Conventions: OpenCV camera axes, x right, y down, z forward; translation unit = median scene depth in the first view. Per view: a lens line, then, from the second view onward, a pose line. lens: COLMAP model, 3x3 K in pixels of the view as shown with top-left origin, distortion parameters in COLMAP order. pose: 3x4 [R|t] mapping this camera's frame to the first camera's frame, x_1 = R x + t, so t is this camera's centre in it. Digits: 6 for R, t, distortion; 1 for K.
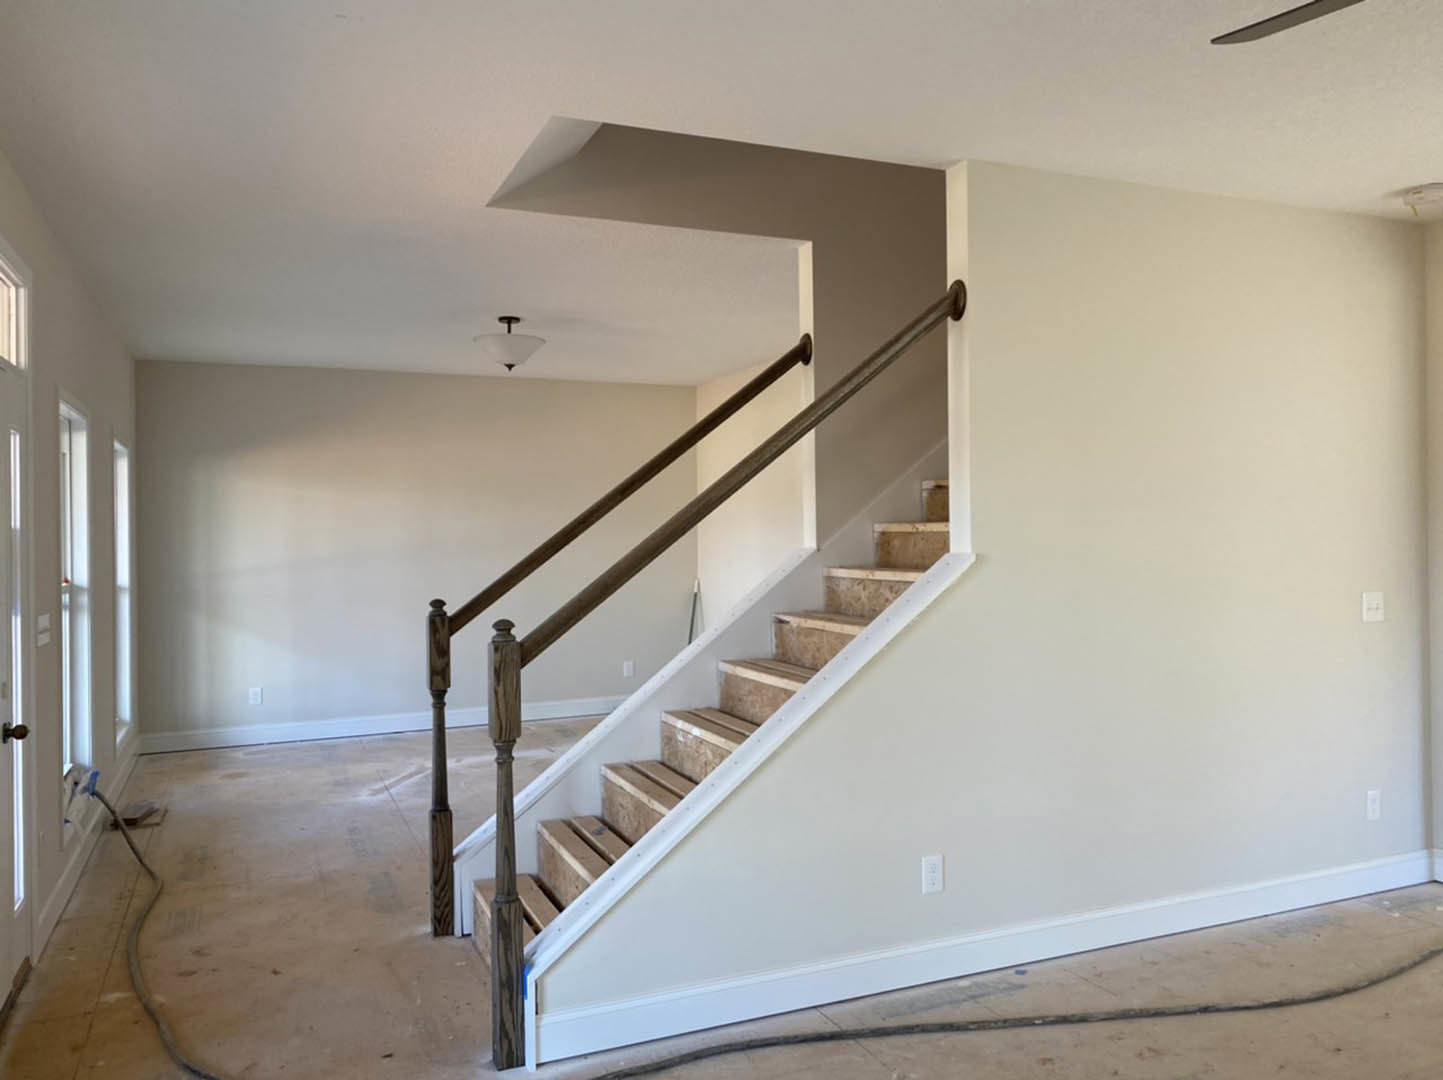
lens RADIAL K [[1096.0, 0, 721.5], [0, 1096.0, 540.0], [0, 0, 1]] dist [0.003354, 0.000330]
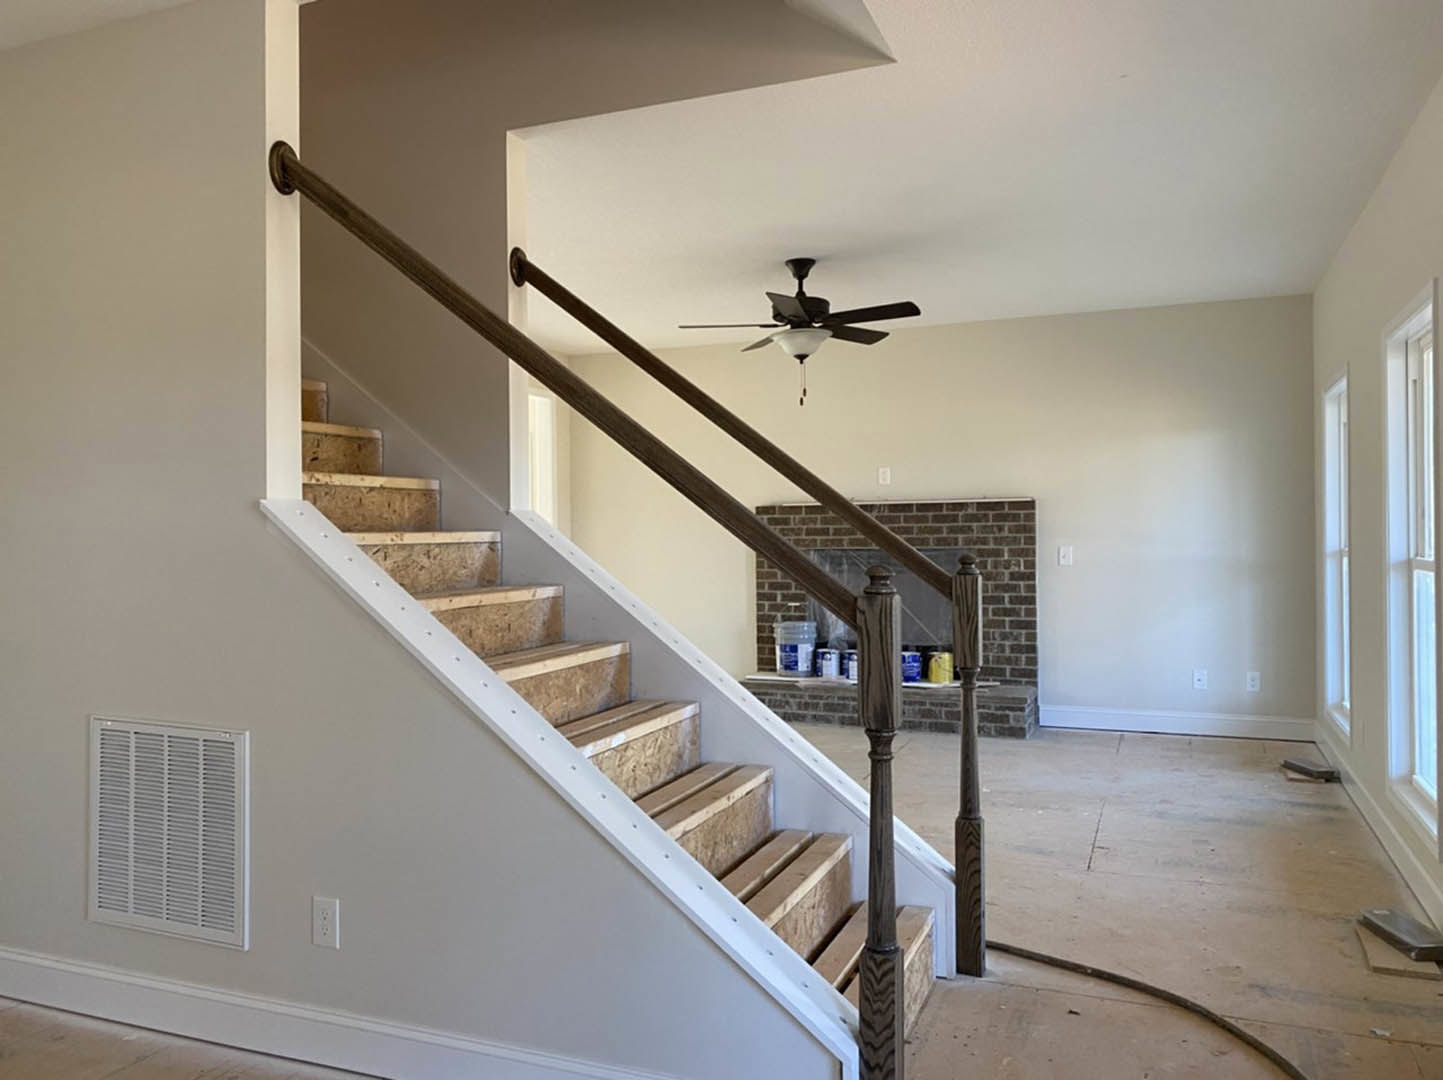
lens RADIAL K [[1096.0, 0, 721.5], [0, 1096.0, 540.0], [0, 0, 1]] dist [0.003354, 0.000330]
pose [[-0.699840, 0.011621, 0.714205, -0.635236], [0.021959, 0.999745, 0.005249, 0.038047], [-0.713962, 0.019357, -0.699917, 1.536017]]
